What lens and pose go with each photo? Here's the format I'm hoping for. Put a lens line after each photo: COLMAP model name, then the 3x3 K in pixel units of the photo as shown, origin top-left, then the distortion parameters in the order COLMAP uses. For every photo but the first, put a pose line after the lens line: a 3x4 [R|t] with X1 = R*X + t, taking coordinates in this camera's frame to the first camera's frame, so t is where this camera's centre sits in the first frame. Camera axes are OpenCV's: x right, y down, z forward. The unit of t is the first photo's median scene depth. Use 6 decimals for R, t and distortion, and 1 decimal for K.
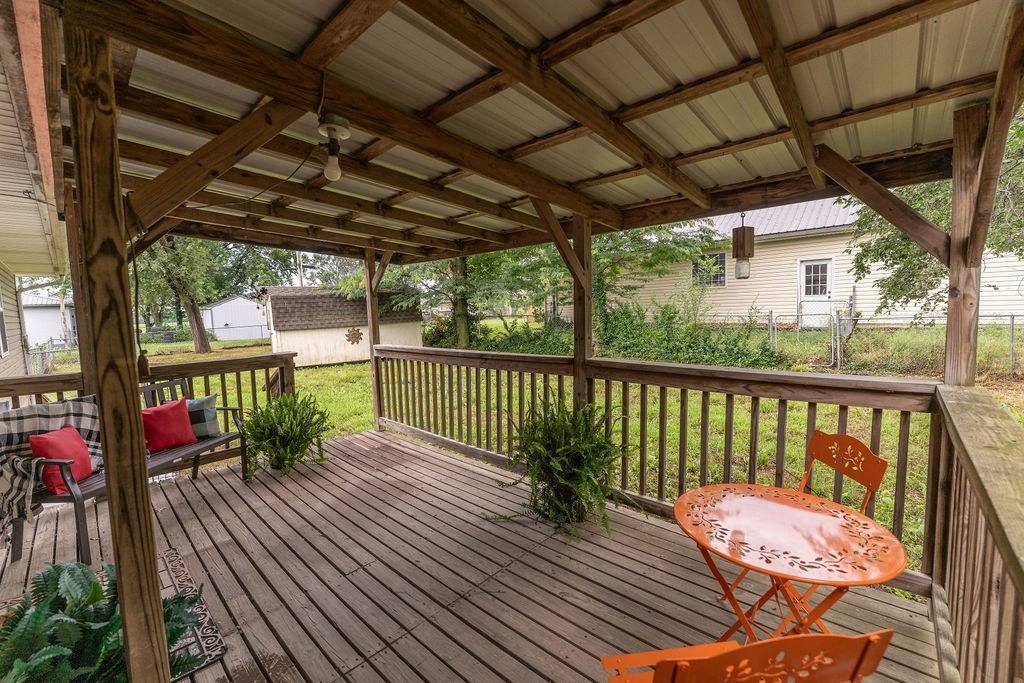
lens RADIAL K [[429.4, 0, 527.2], [0, 429.4, 347.8], [0, 0, 1]] dist [-0.029147, 0.003595]
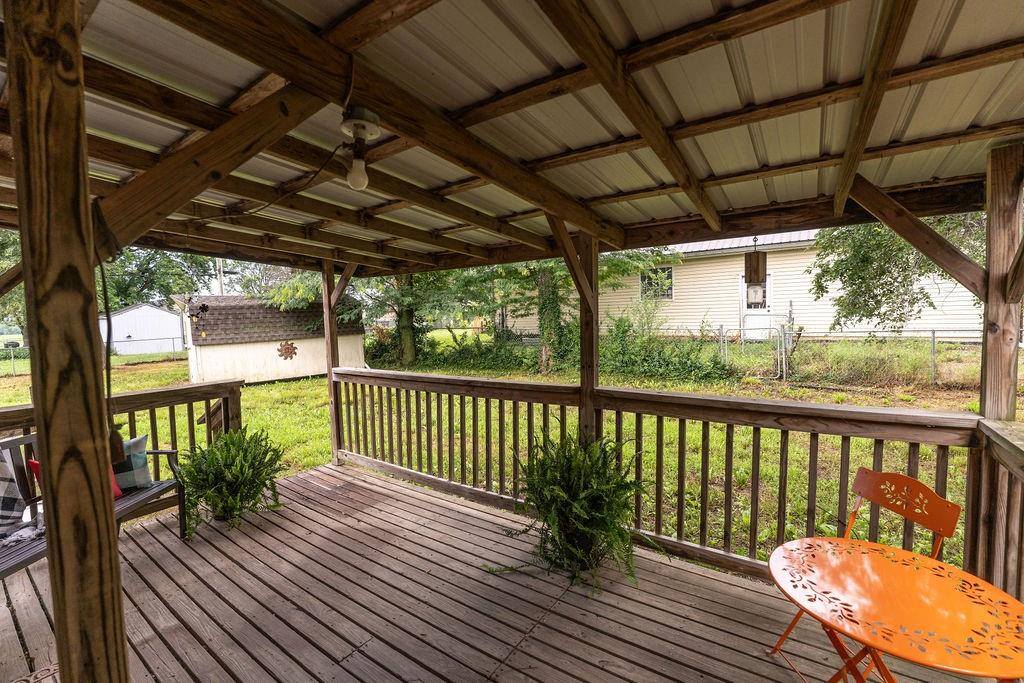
lens RADIAL K [[429.4, 0, 502.9], [0, 429.4, 341.3], [0, 0, 1]] dist [-0.029147, 0.003595]
pose [[0.990919, -0.003812, 0.134407, -0.195099], [0.007137, 0.999680, -0.024265, -0.057634], [-0.134272, 0.025004, 0.990629, 0.116361]]
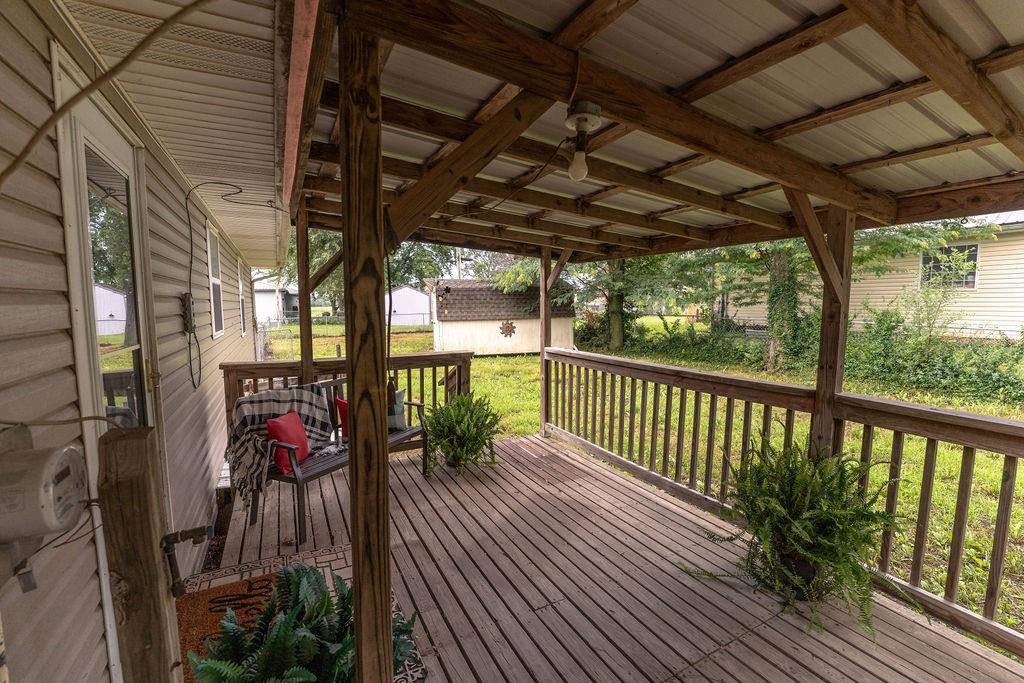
lens RADIAL K [[429.4, 0, 511.0], [0, 429.4, 340.8], [0, 0, 1]] dist [-0.029147, 0.003595]
pose [[0.946691, 0.059045, -0.316685, -0.194203], [-0.055242, 0.998252, 0.020984, -0.056424], [0.317371, -0.002371, 0.948298, 0.098446]]
